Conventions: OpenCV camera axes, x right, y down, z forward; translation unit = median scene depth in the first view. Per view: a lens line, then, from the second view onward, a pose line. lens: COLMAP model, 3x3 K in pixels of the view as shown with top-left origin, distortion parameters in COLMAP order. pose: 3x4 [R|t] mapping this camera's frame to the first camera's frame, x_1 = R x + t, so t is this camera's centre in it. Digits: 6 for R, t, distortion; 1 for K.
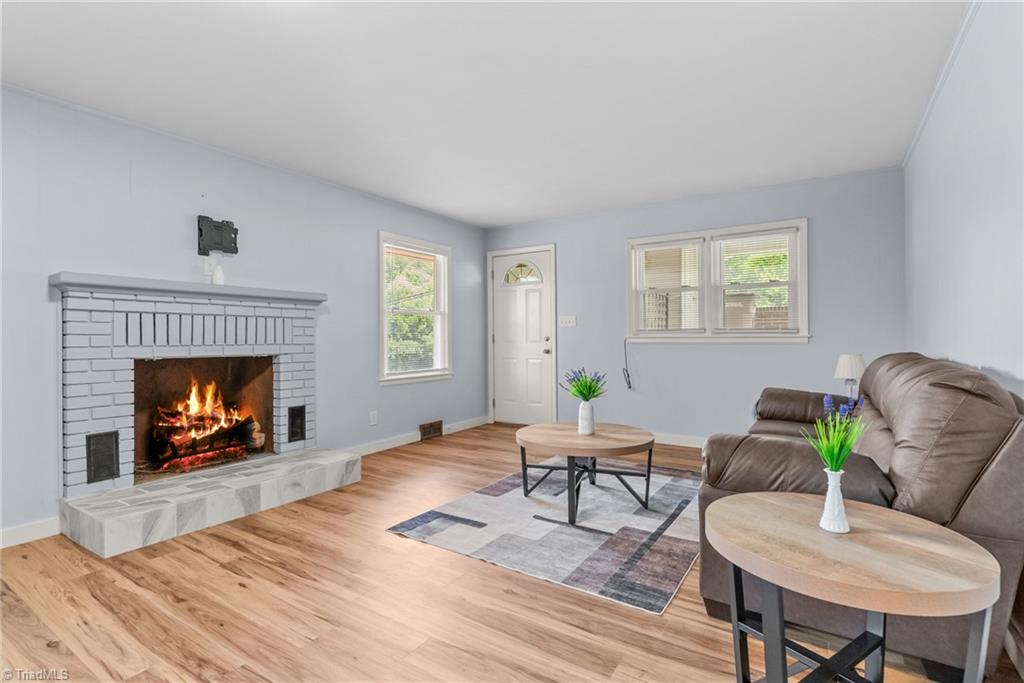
lens RADIAL K [[492.1, 0, 508.5], [0, 492.1, 339.1], [0, 0, 1]] dist [0.002550, -0.002097]
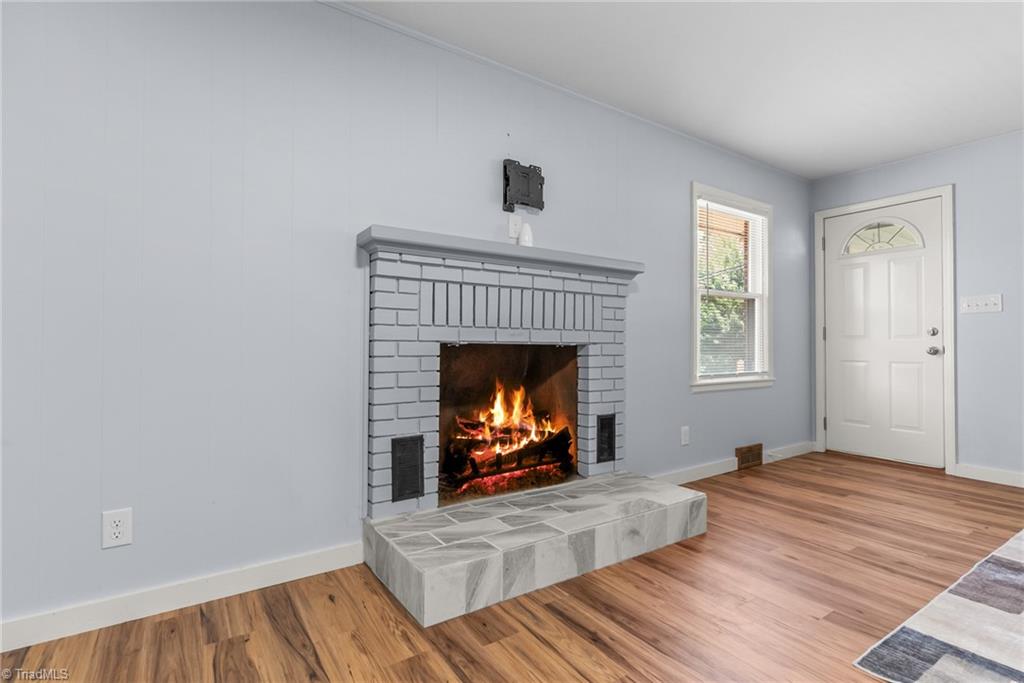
lens RADIAL K [[492.1, 0, 501.7], [0, 492.1, 337.2], [0, 0, 1]] dist [0.002550, -0.002097]
pose [[0.919927, 0.005824, -0.392046, -0.327806], [-0.011532, 0.999859, -0.012204, 0.035510], [0.391920, 0.015748, 0.919864, 0.292537]]
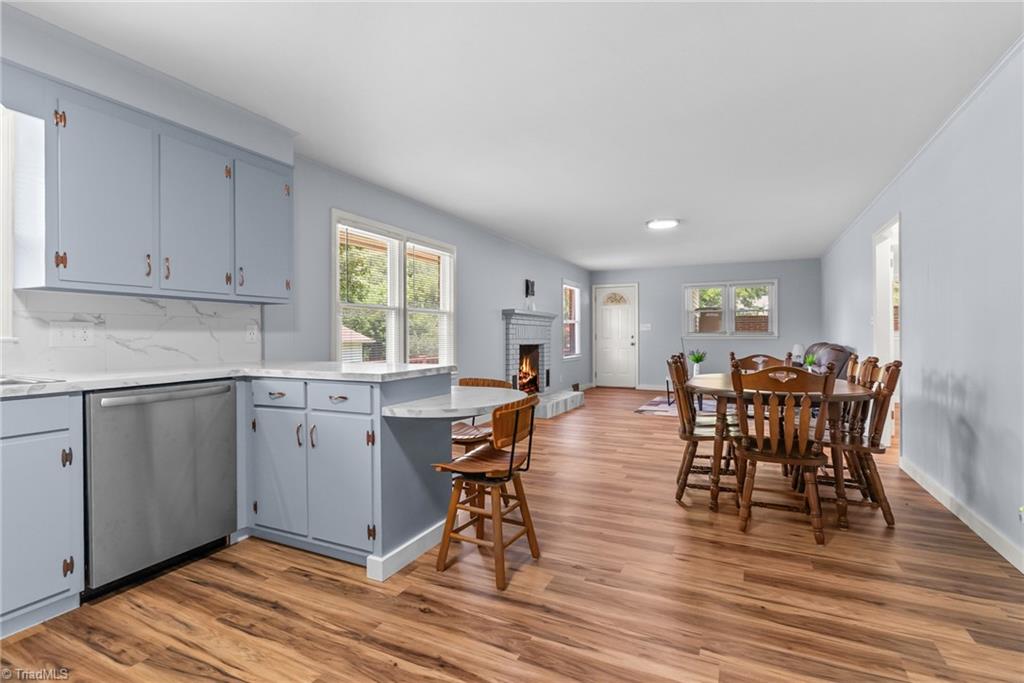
lens RADIAL K [[492.1, 0, 509.7], [0, 492.1, 339.7], [0, 0, 1]] dist [0.002550, -0.002097]
pose [[0.992362, 0.004431, 0.123279, -0.960682], [-0.004935, 0.999981, 0.003788, 0.008654], [-0.123260, -0.004368, 0.992365, -1.147512]]
